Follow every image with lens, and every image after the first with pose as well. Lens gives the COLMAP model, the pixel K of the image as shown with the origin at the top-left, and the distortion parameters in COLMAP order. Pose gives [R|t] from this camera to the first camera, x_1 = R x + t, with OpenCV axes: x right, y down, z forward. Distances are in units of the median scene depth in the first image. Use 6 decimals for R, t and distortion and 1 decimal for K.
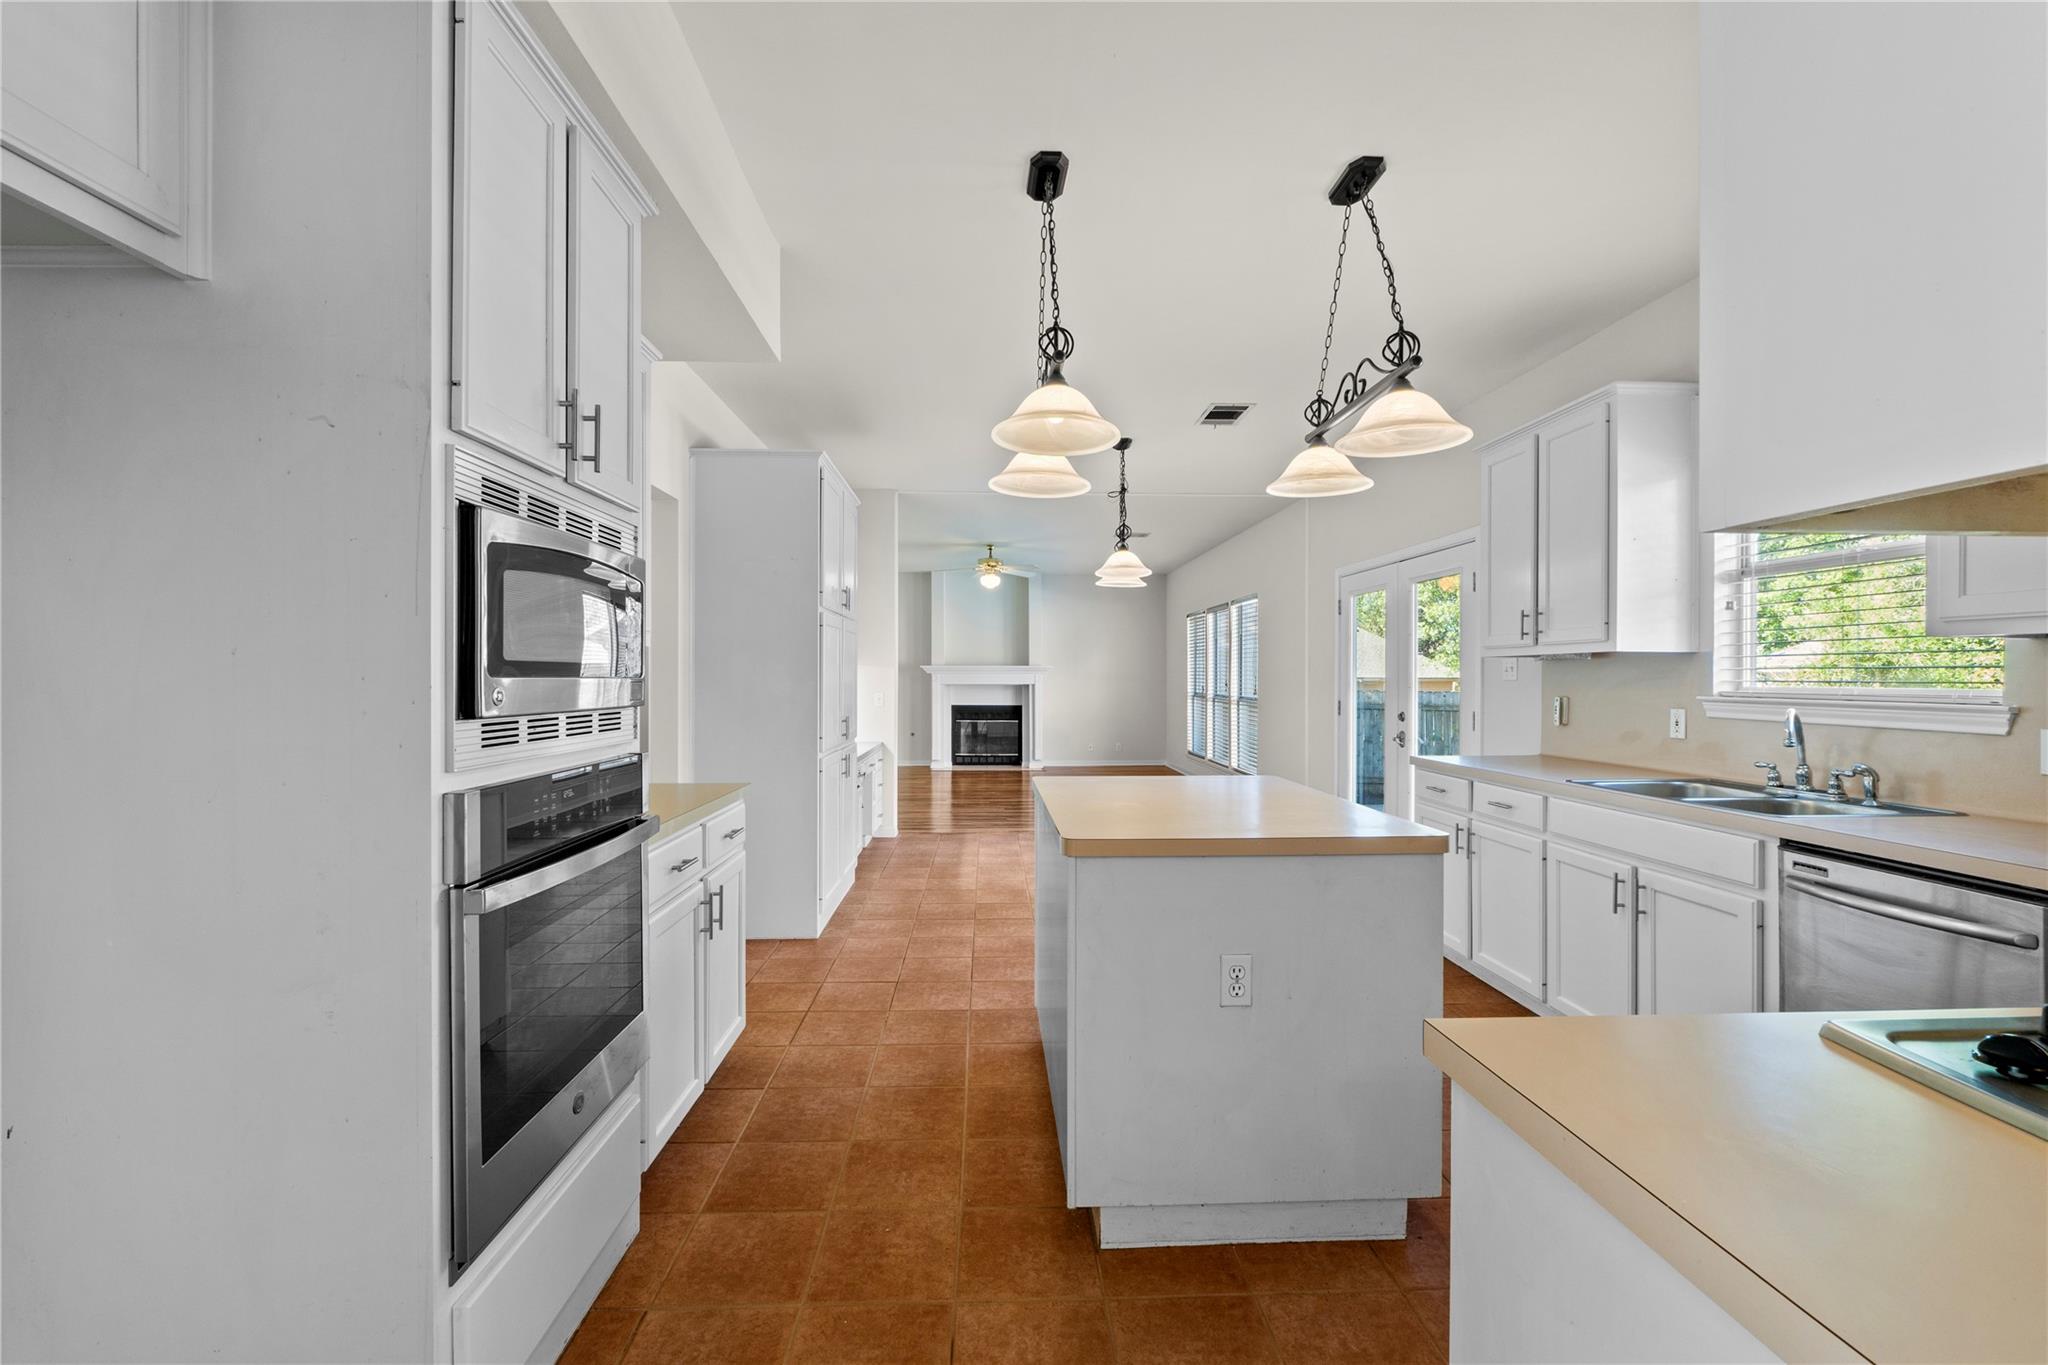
lens RADIAL K [[868.5, 0, 1018.4], [0, 868.5, 679.4], [0, 0, 1]] dist [-0.005635, -0.000664]
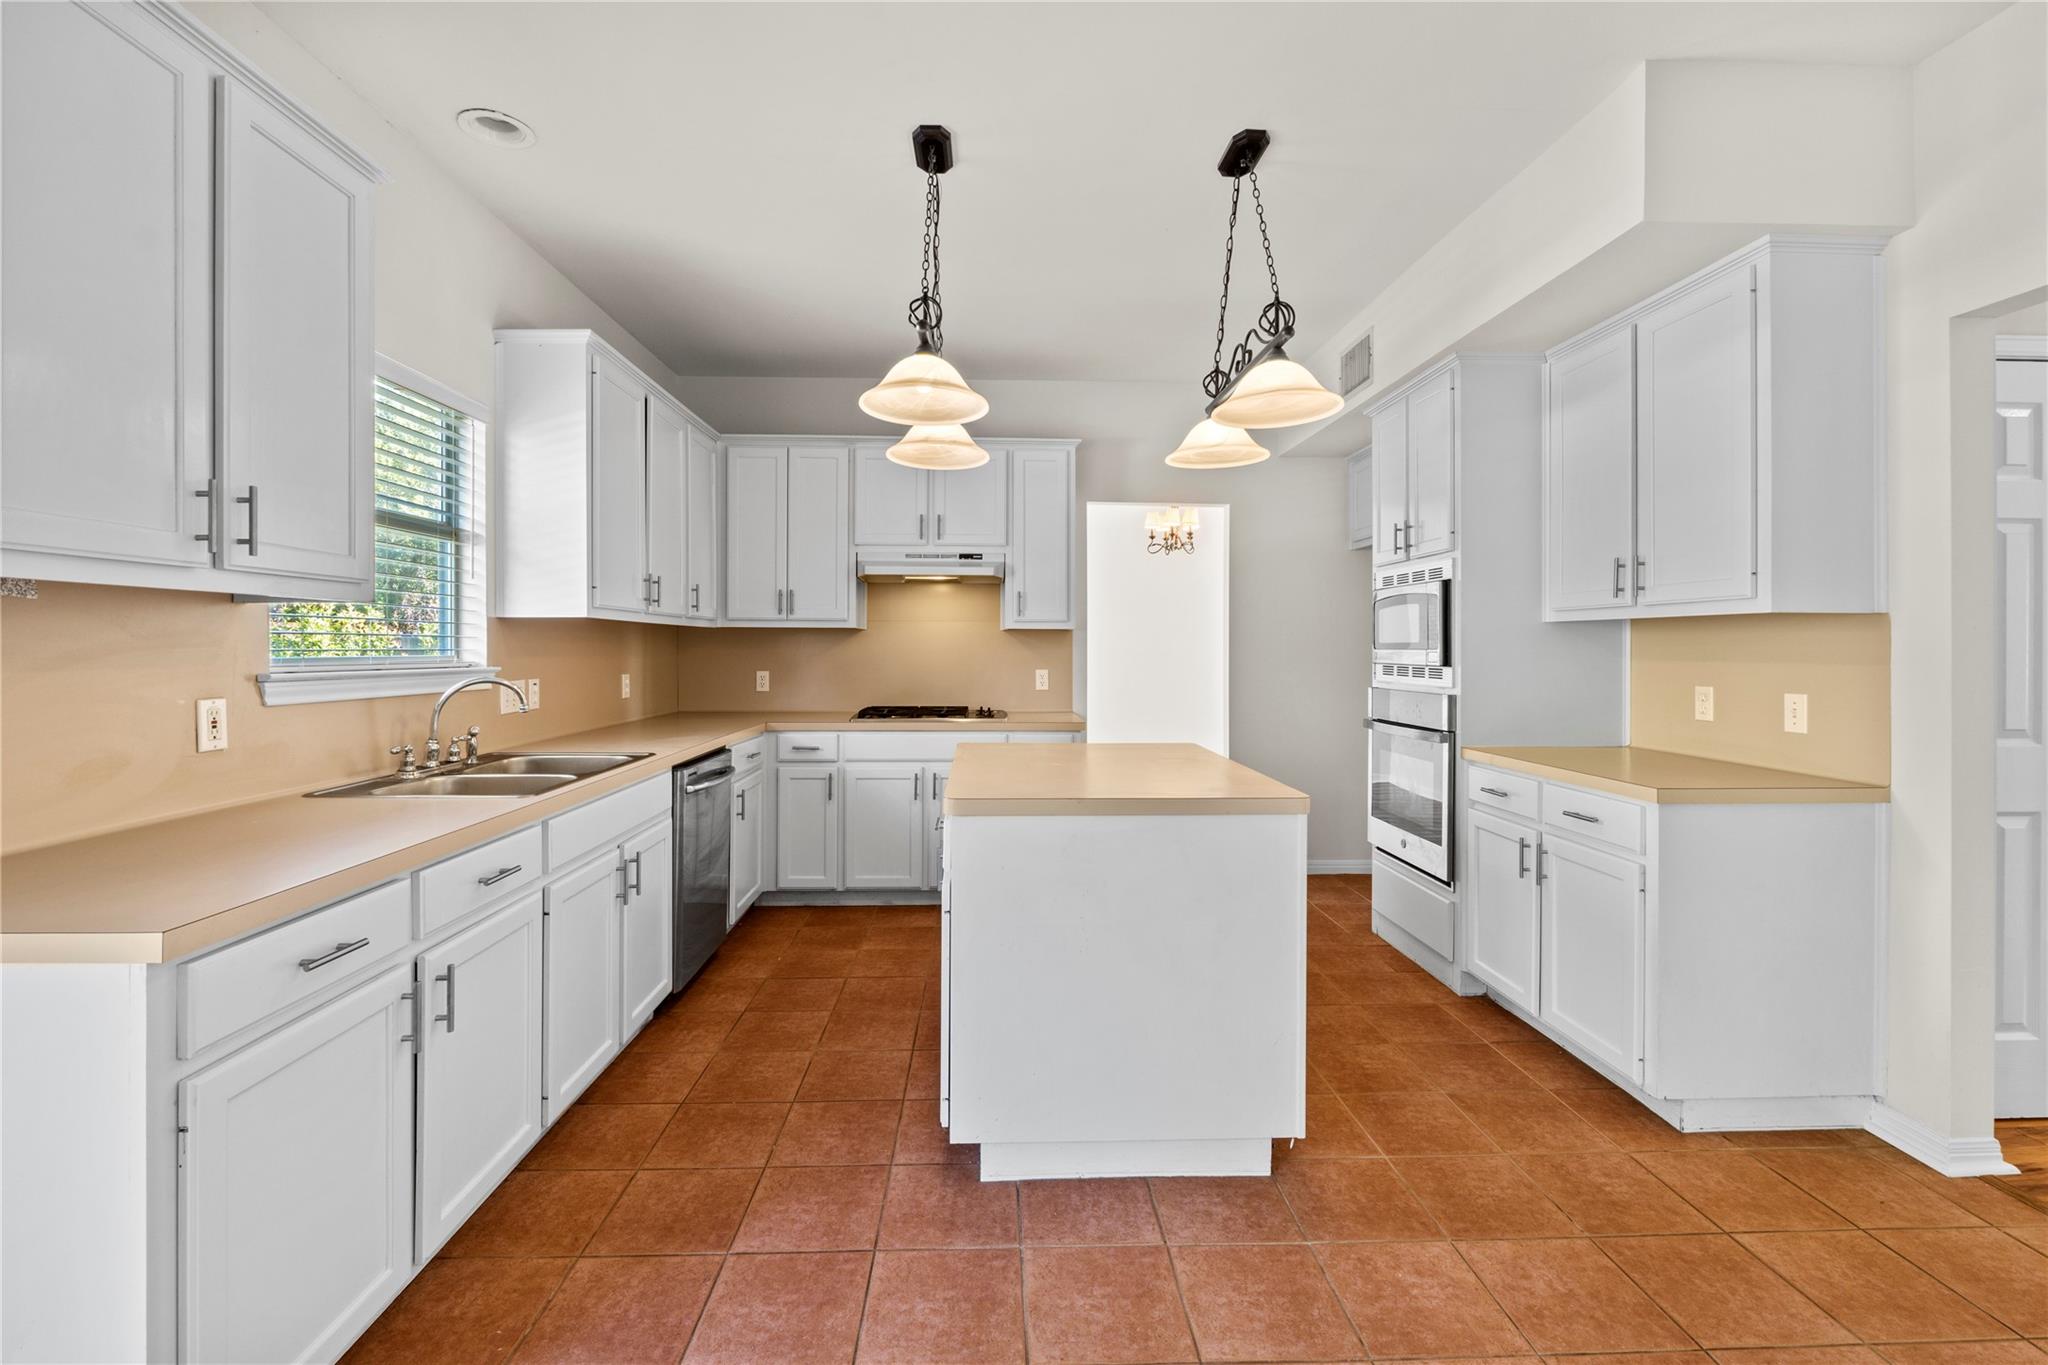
lens RADIAL K [[868.5, 0, 1017.4], [0, 868.5, 644.5], [0, 0, 1]] dist [-0.005635, -0.000664]
pose [[-0.999977, -0.003946, 0.005437, 0.214707], [-0.003947, 0.999992, -0.000044, -0.004096], [-0.005437, -0.000066, -0.999985, 1.504524]]
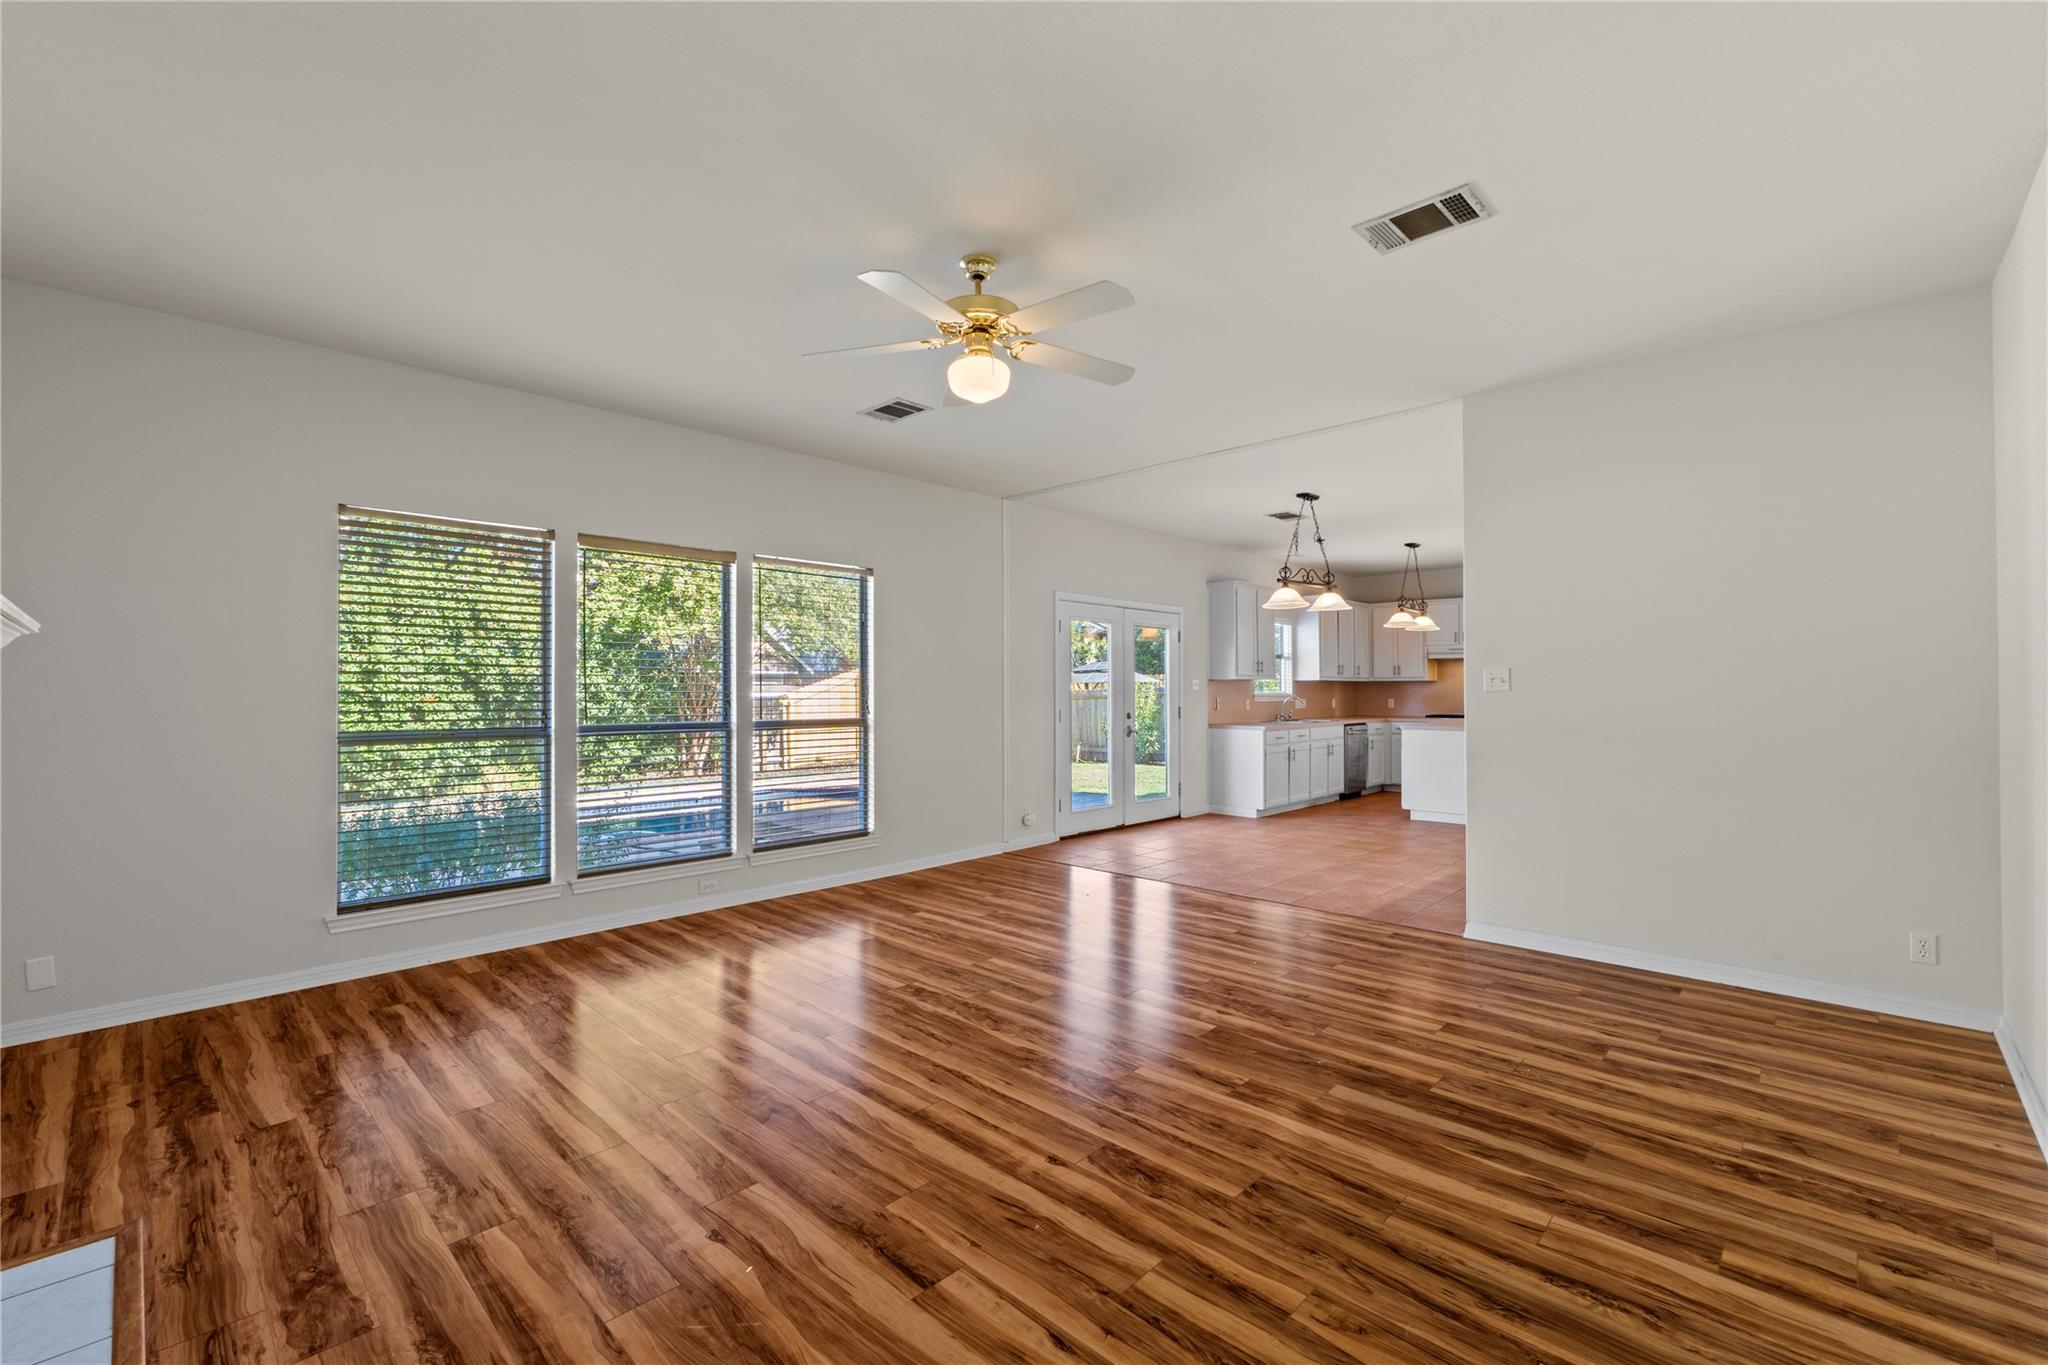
lens RADIAL K [[868.5, 0, 1015.9], [0, 868.5, 685.9], [0, 0, 1]] dist [-0.005635, -0.000664]
pose [[-0.693099, 0.001693, 0.720840, -0.743050], [0.001221, 0.999999, -0.001175, -0.008990], [-0.720841, 0.000066, -0.693100, 3.390209]]
